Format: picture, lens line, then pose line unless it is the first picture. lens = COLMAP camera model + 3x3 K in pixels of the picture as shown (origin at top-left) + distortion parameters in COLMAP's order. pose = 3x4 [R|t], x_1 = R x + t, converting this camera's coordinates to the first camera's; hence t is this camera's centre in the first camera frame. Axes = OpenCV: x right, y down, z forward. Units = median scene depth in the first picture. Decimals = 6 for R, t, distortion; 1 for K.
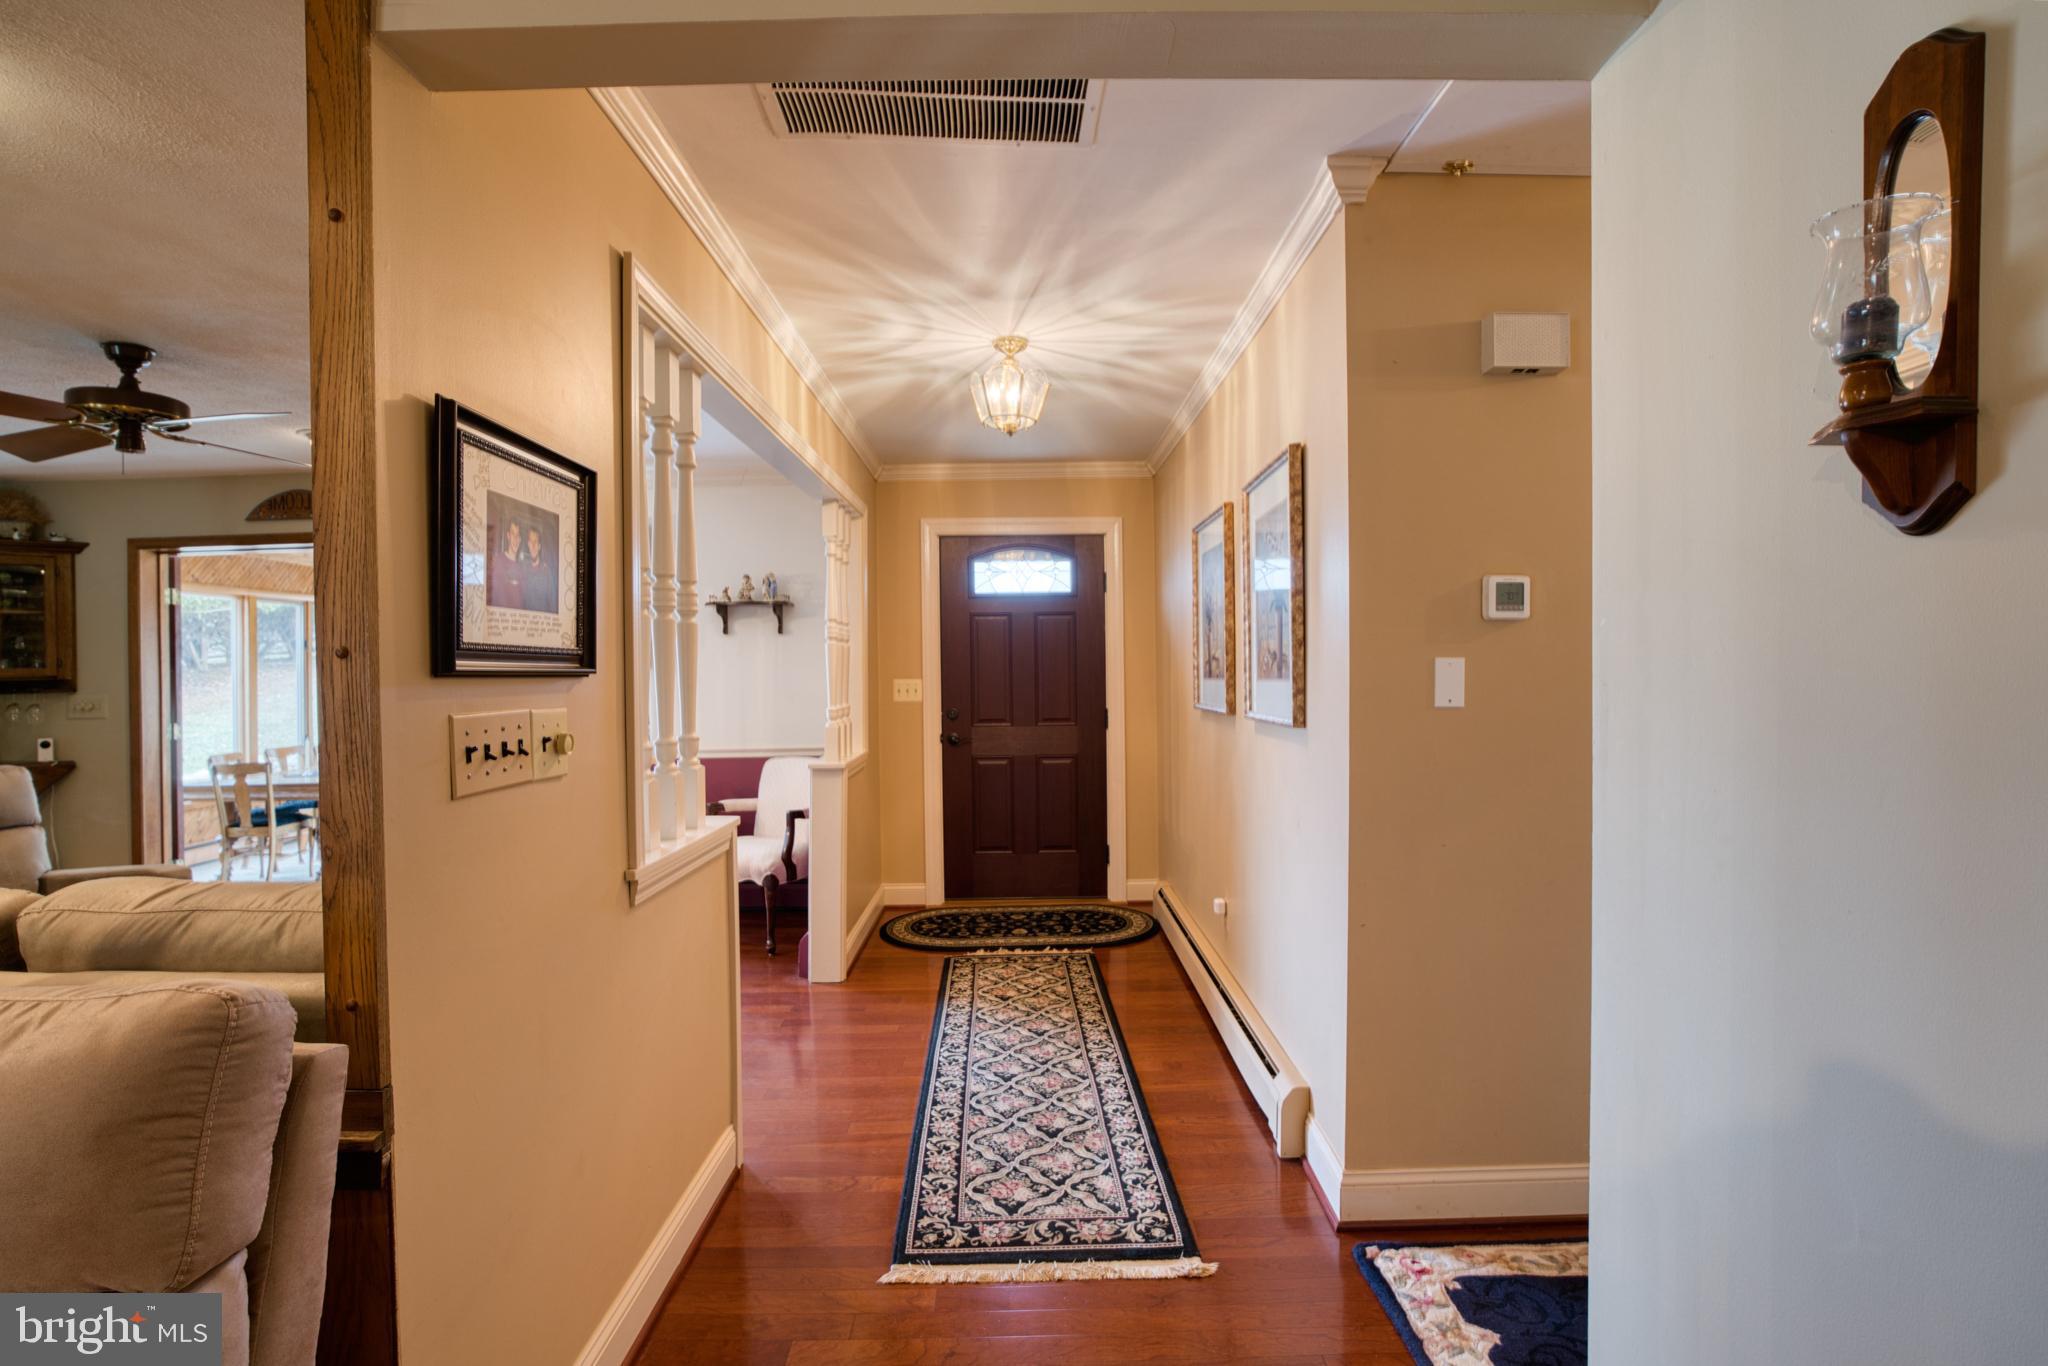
lens RADIAL K [[950.8, 0, 1026.0], [0, 950.8, 678.2], [0, 0, 1]] dist [-0.070402, 0.019065]
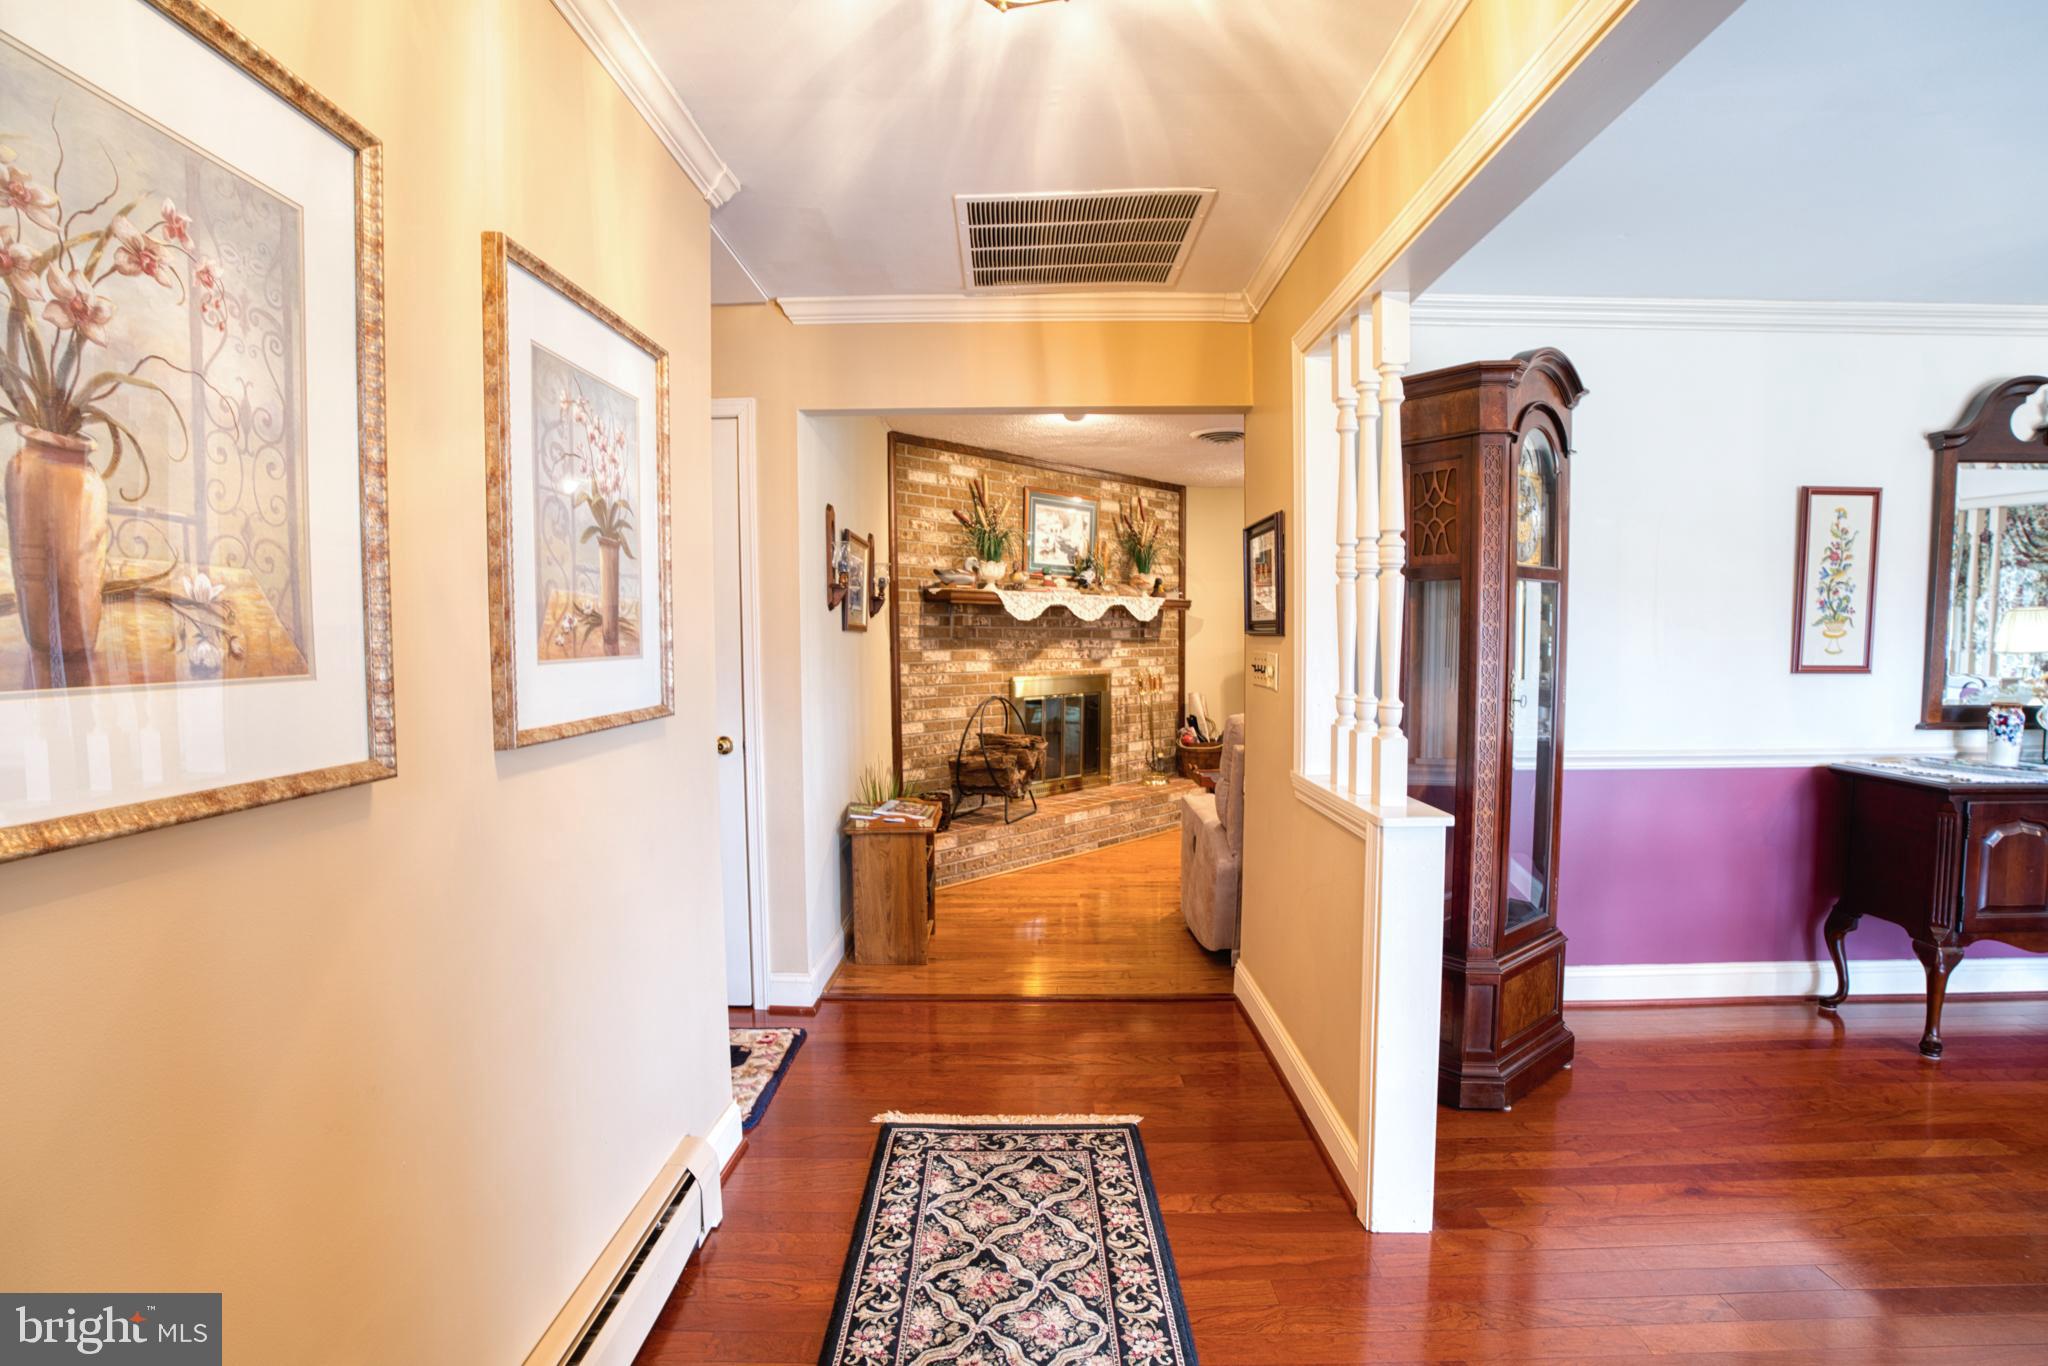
lens RADIAL K [[950.8, 0, 1028.3], [0, 950.8, 687.8], [0, 0, 1]] dist [-0.070402, 0.019065]
pose [[-0.999700, 0.016364, 0.018242, -0.029619], [0.017467, 0.997920, 0.062049, -0.014631], [-0.017189, 0.062349, -0.997906, 1.882269]]
